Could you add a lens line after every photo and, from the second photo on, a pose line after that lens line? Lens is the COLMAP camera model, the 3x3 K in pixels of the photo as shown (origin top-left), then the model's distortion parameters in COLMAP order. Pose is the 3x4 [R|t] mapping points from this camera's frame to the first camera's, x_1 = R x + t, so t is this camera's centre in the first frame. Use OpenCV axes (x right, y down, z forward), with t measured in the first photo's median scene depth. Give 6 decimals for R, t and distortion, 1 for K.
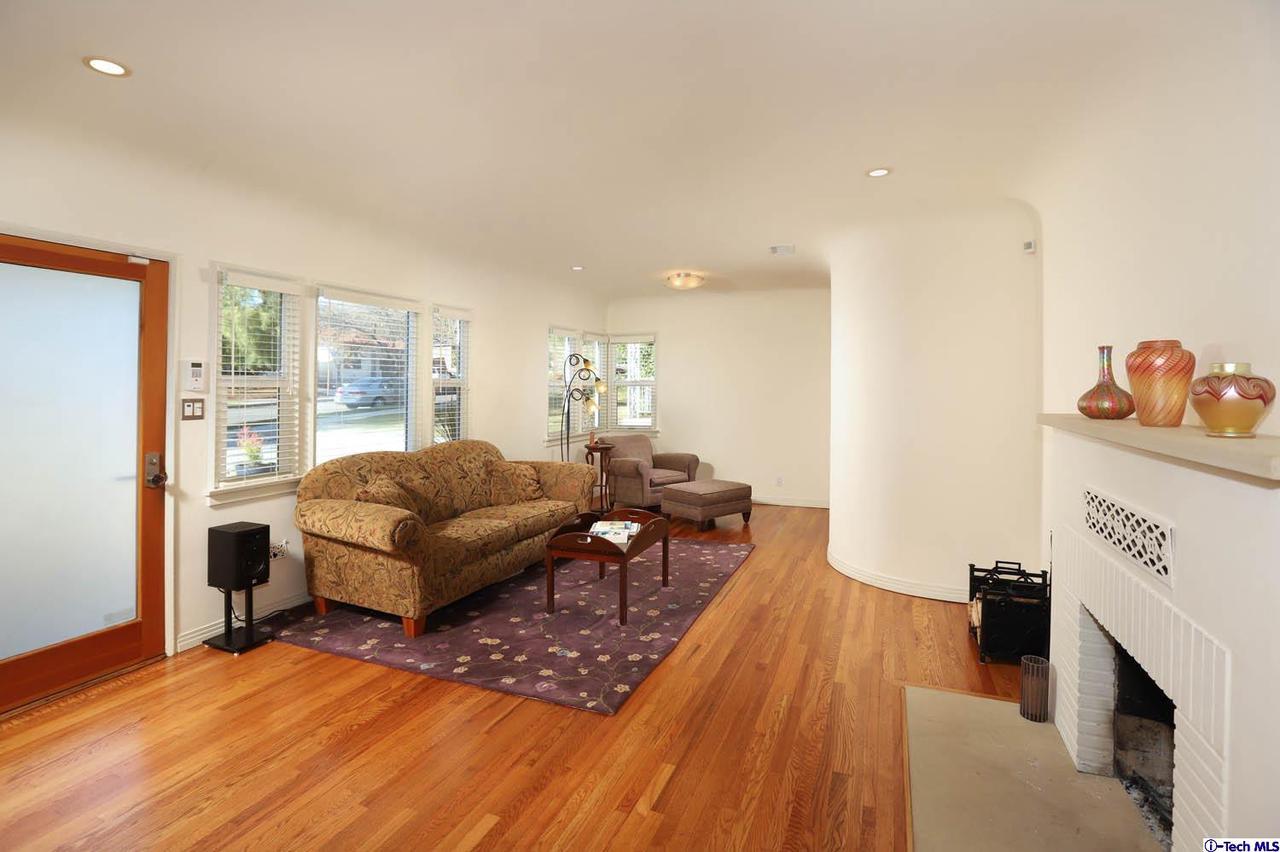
lens RADIAL K [[559.5, 0, 640.0], [0, 559.5, 426.0], [0, 0, 1]] dist [0.000576, -0.000081]
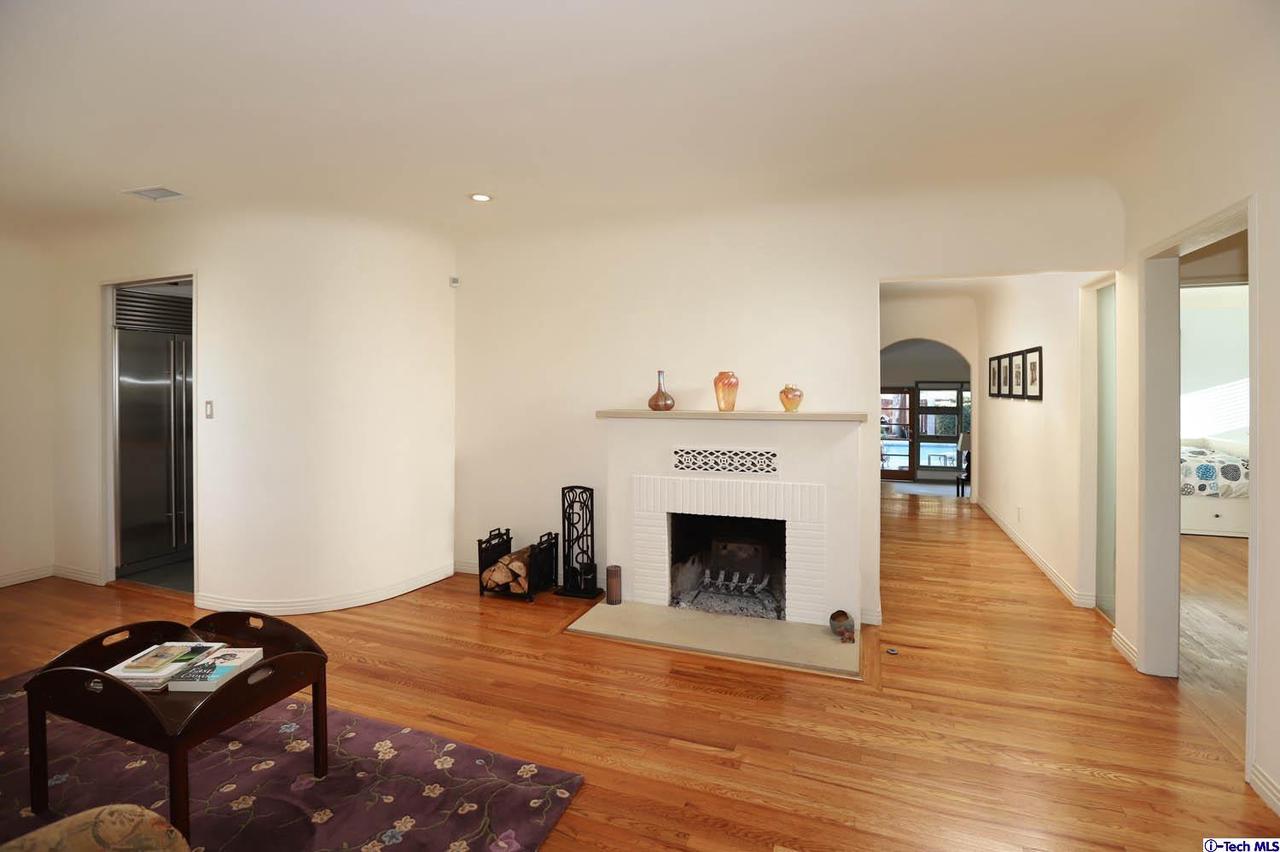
lens RADIAL K [[626.5, 0, 600.3], [0, 626.5, 409.2], [0, 0, 1]] dist [0.000434, -0.000305]
pose [[-0.023042, 0.004780, 0.999723, -0.823711], [0.050975, 0.998693, -0.003600, -0.014199], [-0.998434, 0.050878, -0.023255, 0.827999]]
